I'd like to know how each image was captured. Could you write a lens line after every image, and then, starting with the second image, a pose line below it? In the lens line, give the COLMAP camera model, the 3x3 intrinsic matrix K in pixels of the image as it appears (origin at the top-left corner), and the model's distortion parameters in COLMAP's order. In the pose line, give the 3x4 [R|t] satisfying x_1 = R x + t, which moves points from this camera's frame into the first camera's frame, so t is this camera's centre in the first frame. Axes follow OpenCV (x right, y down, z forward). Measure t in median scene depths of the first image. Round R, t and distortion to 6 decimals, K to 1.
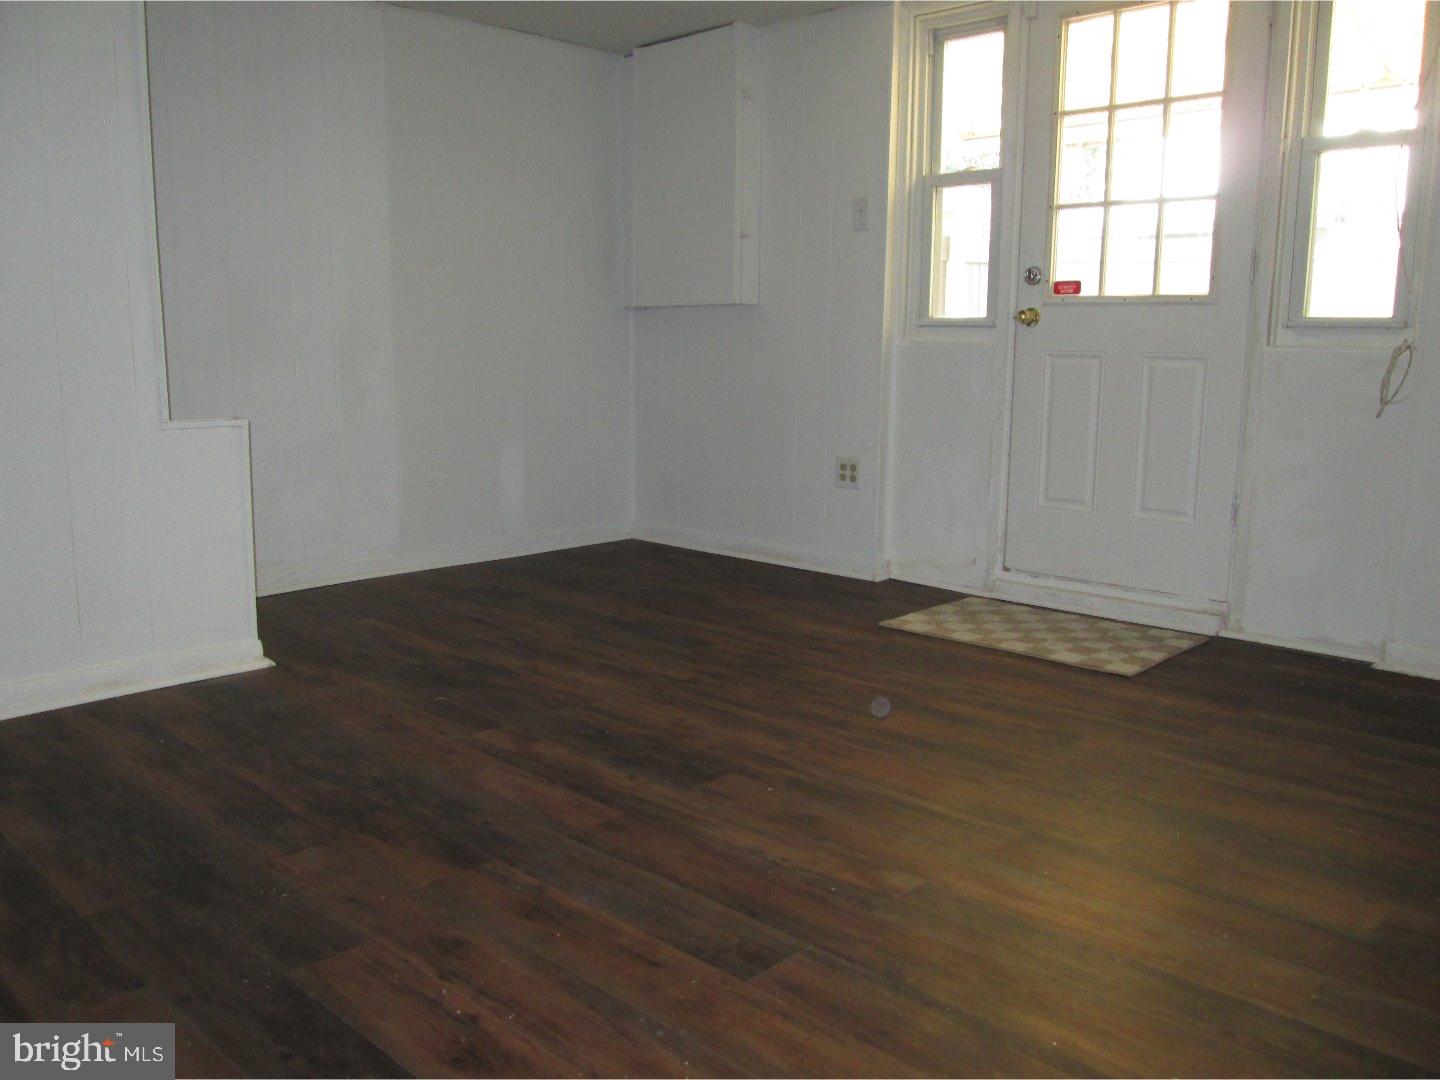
lens RADIAL K [[1193.9, 0, 720.8], [0, 1193.9, 539.5], [0, 0, 1]] dist [-0.058415, 0.030176]
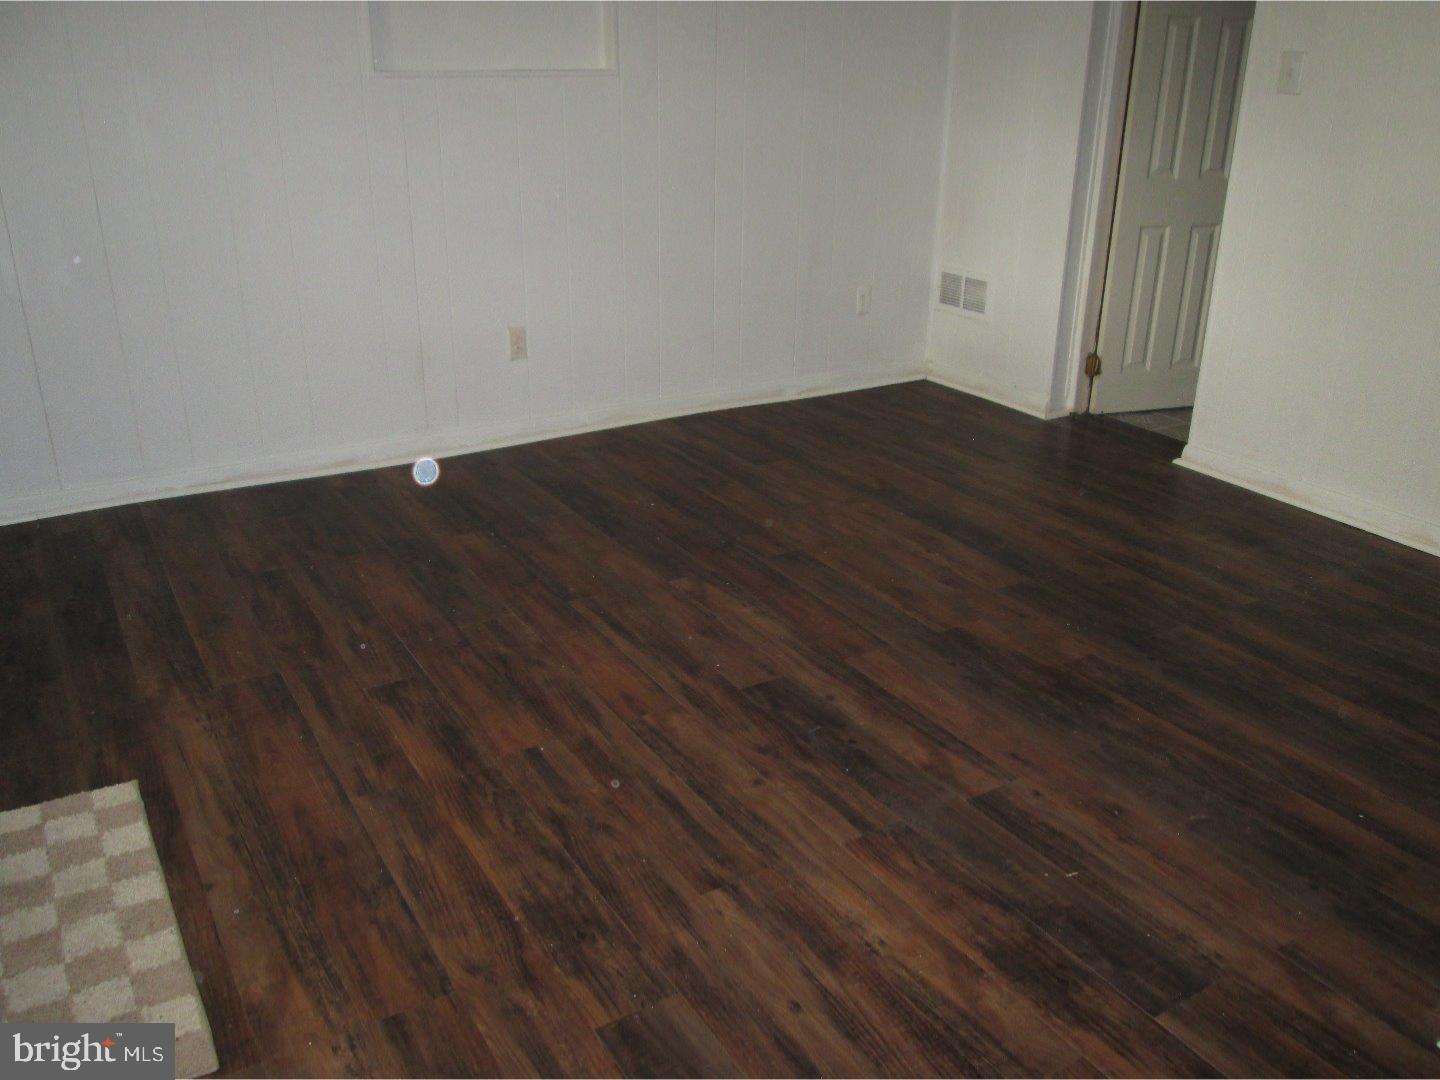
lens RADIAL K [[1193.9, 0, 720.4], [0, 1193.9, 543.1], [0, 0, 1]] dist [-0.058415, 0.030176]
pose [[-0.970517, -0.099310, 0.219622, -0.194405], [0.031997, 0.850028, 0.525765, -0.479747], [-0.238898, 0.517291, -0.821789, 1.778873]]
